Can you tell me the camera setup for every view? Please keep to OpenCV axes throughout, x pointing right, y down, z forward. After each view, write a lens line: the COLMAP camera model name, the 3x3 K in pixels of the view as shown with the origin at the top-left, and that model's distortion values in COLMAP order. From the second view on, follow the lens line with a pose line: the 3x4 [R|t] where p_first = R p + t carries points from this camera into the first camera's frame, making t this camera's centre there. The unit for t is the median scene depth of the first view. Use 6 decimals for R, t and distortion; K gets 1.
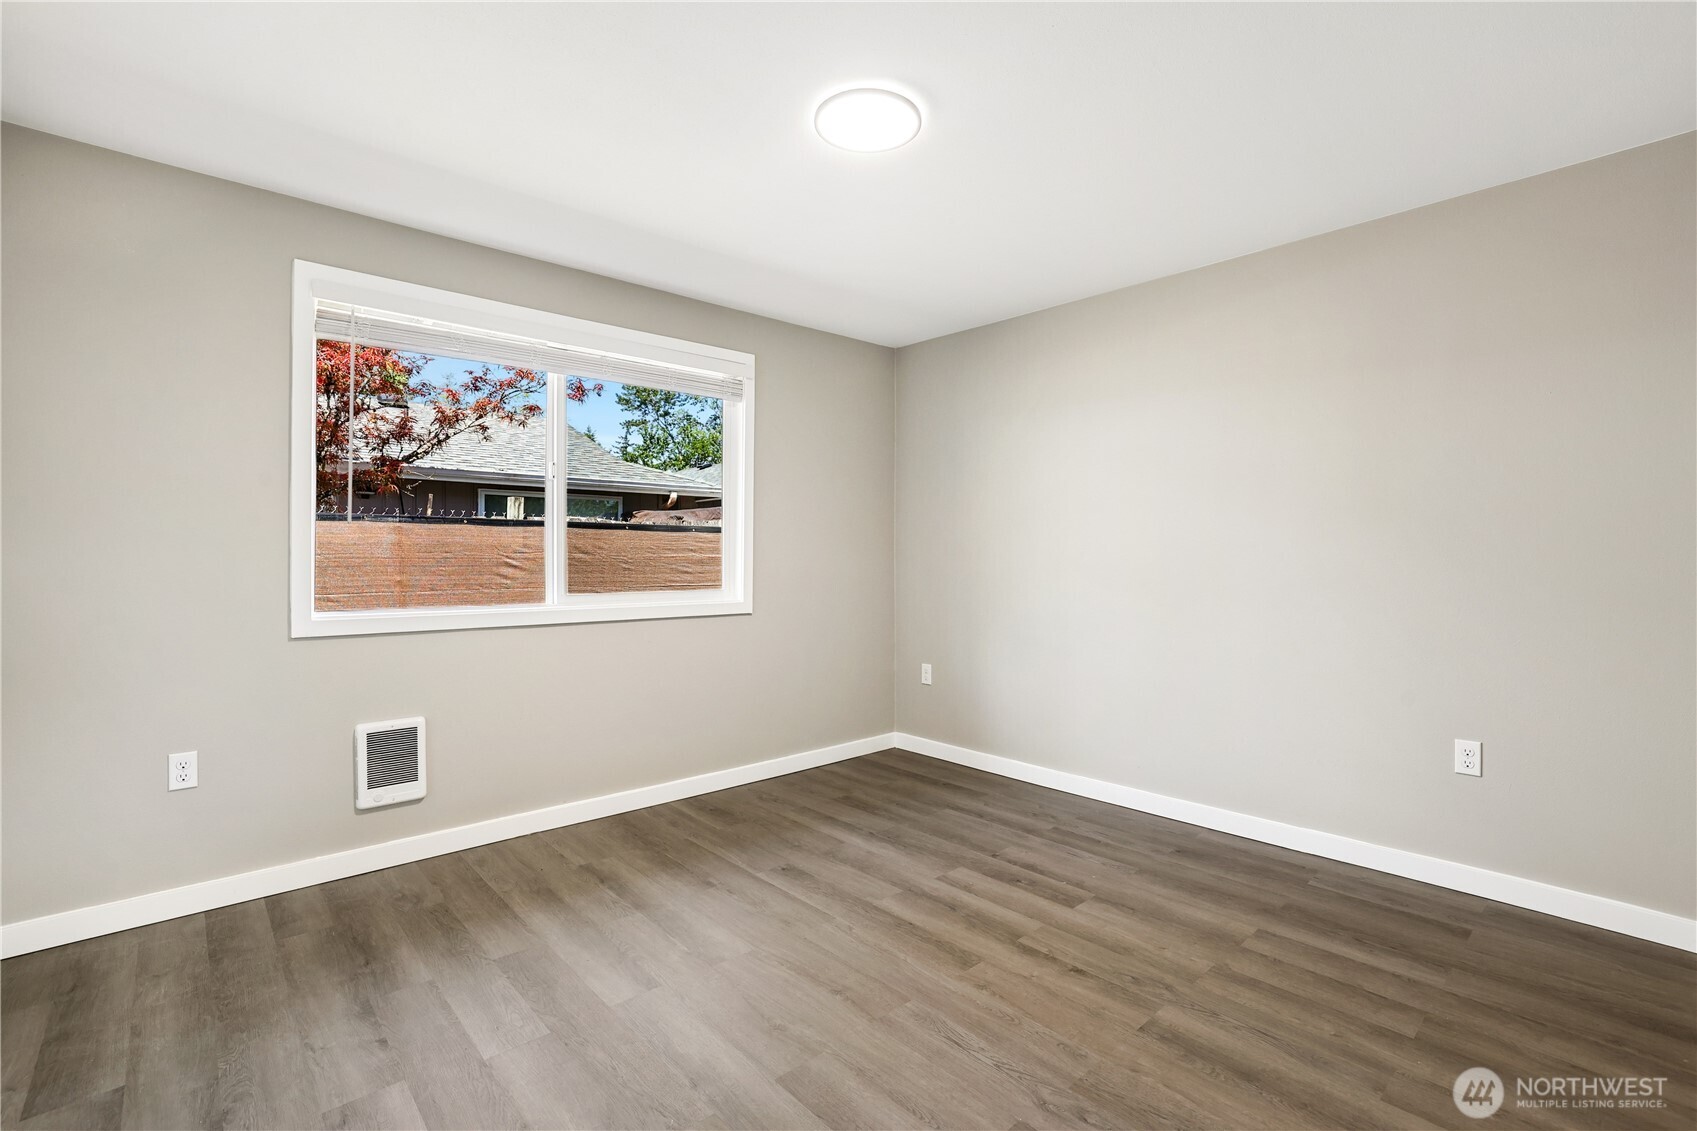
lens RADIAL K [[750.8, 0, 850.0], [0, 750.8, 561.6], [0, 0, 1]] dist [-0.004620, 0.000135]
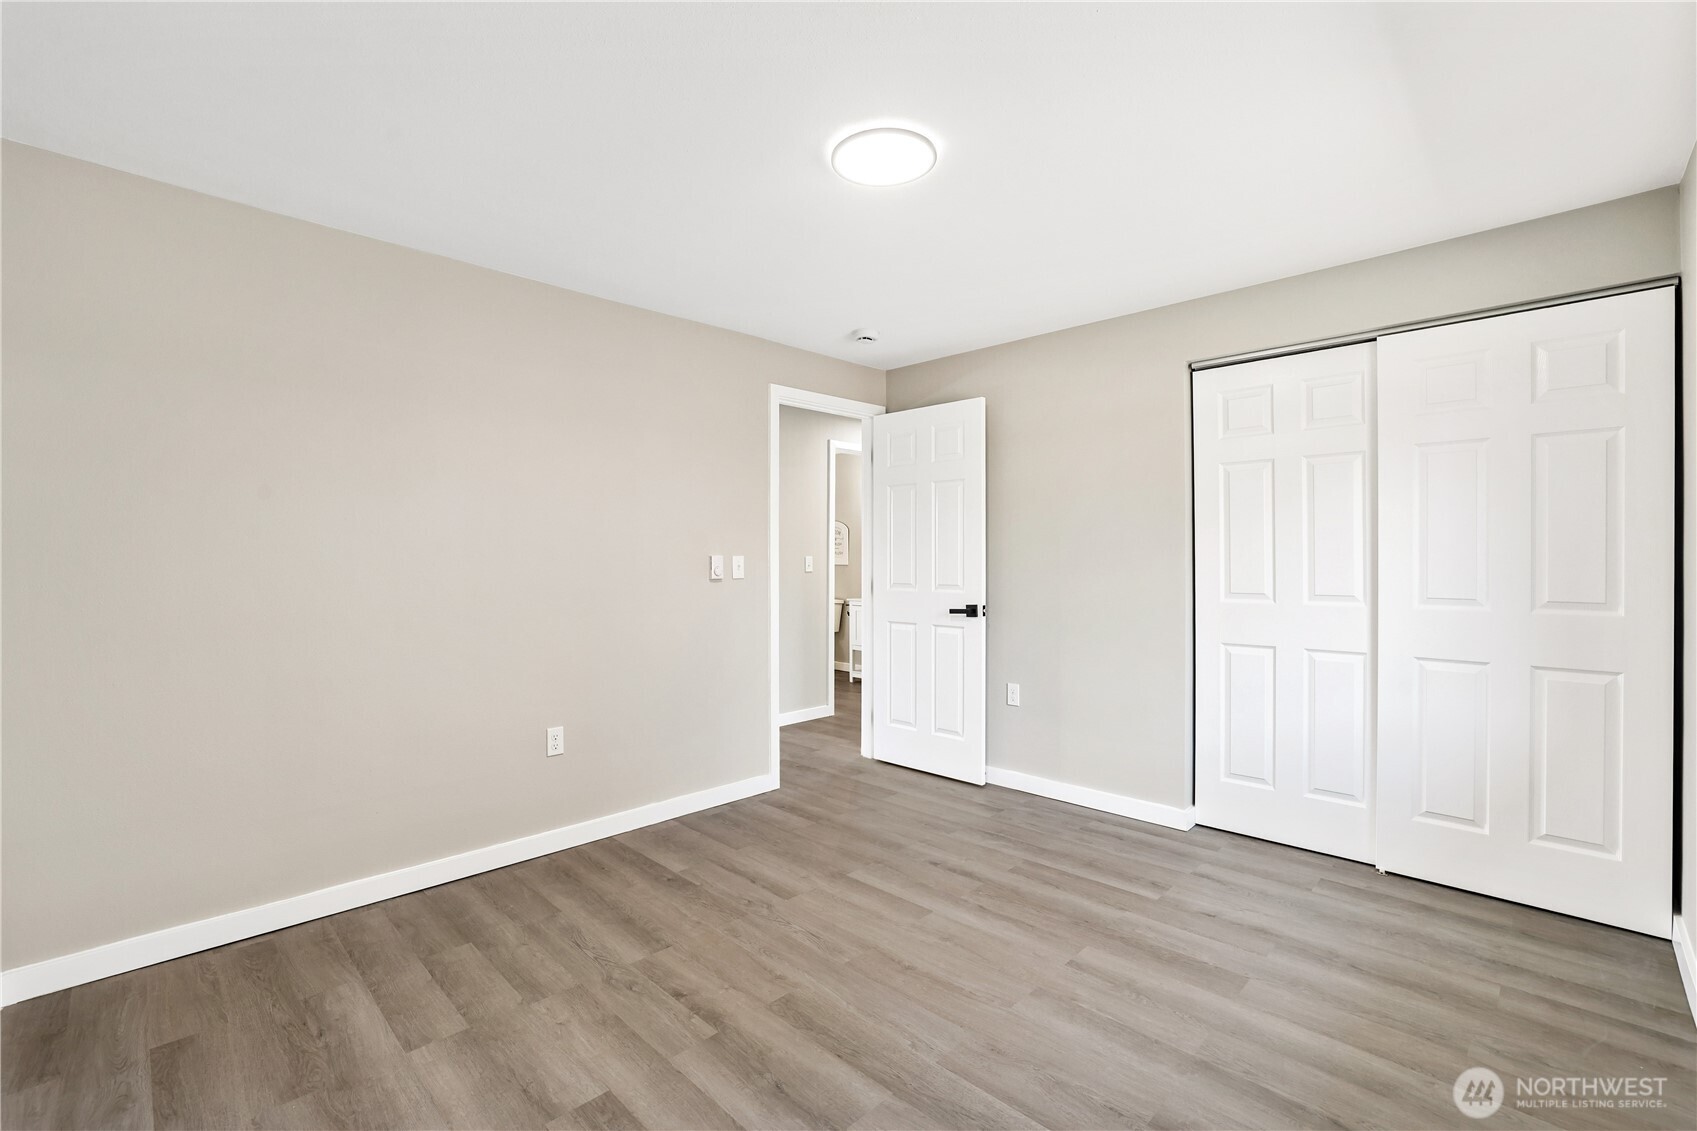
lens RADIAL K [[750.8, 0, 846.5], [0, 750.8, 562.0], [0, 0, 1]] dist [-0.004620, 0.000135]
pose [[-0.998627, 0.000388, -0.052384, 0.134641], [-0.000050, 0.999965, 0.008369, -0.048739], [0.052385, 0.008361, -0.998592, 2.093352]]
